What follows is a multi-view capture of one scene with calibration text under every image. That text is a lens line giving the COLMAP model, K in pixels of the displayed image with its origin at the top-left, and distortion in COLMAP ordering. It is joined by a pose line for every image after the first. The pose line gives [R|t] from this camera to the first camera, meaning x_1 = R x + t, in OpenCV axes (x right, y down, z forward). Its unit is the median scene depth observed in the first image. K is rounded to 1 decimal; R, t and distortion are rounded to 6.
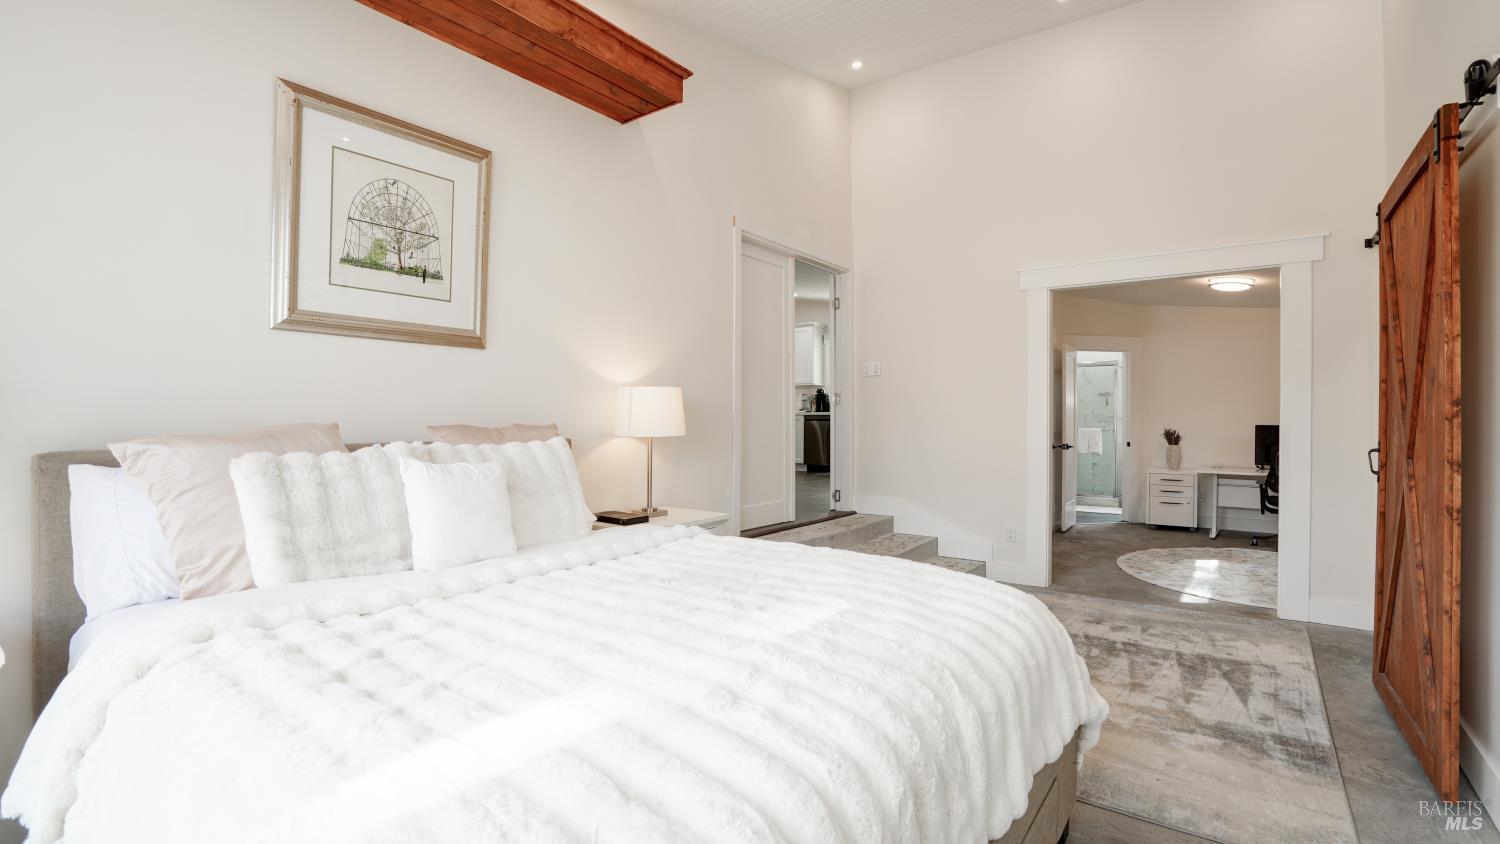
lens RADIAL K [[698.6, 0, 743.9], [0, 698.6, 426.5], [0, 0, 1]] dist [-0.047442, 0.022822]
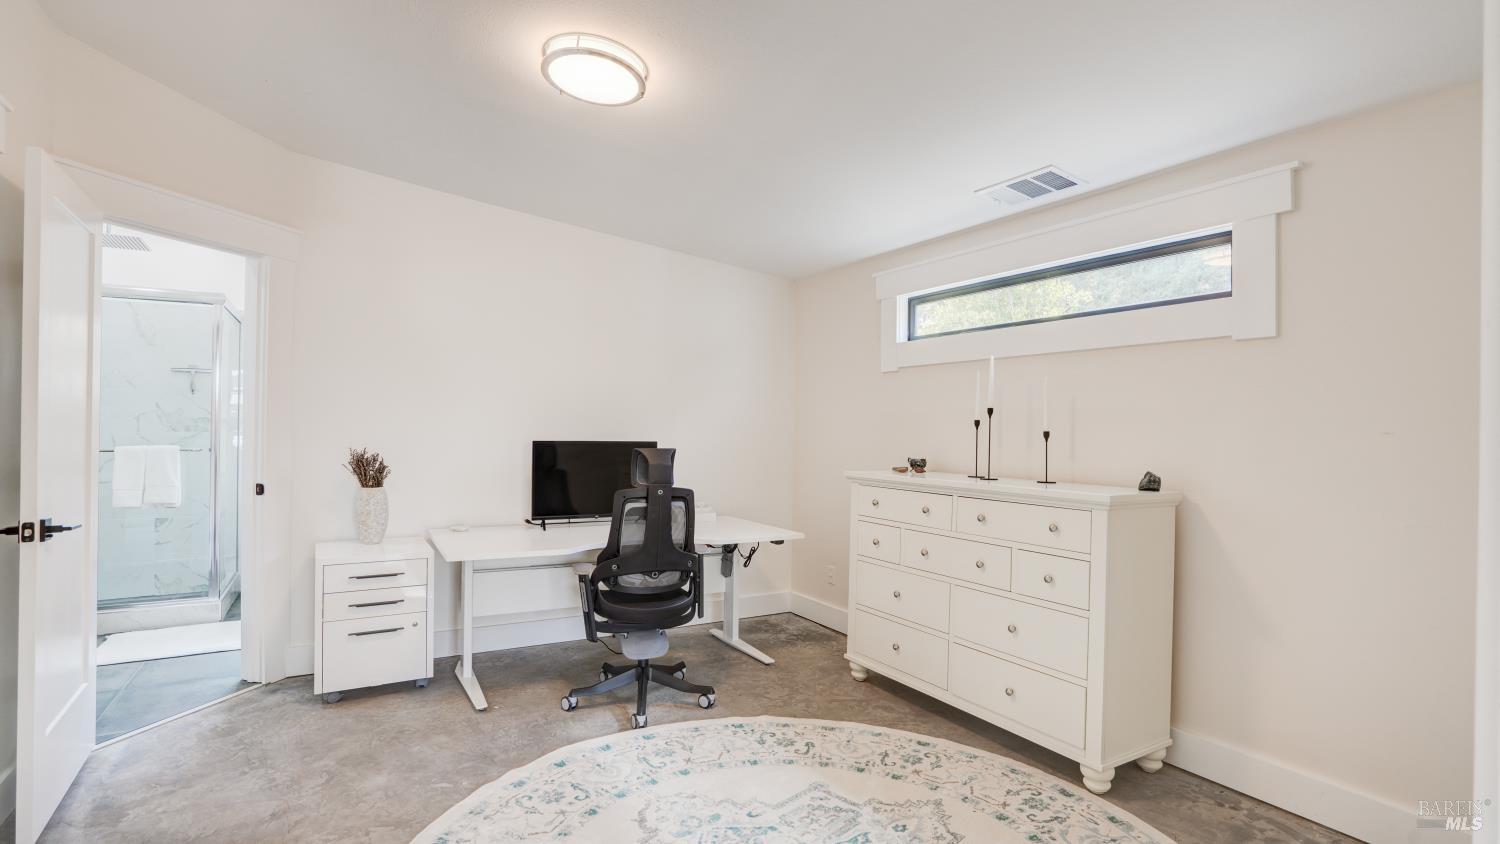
lens RADIAL K [[698.6, 0, 743.9], [0, 698.6, 426.5], [0, 0, 1]] dist [-0.047442, 0.022822]
pose [[0.385033, 0.002511, 0.922900, 0.309547], [-0.003563, 0.999993, -0.001234, -0.012151], [-0.922896, -0.002813, 0.385039, 0.610142]]
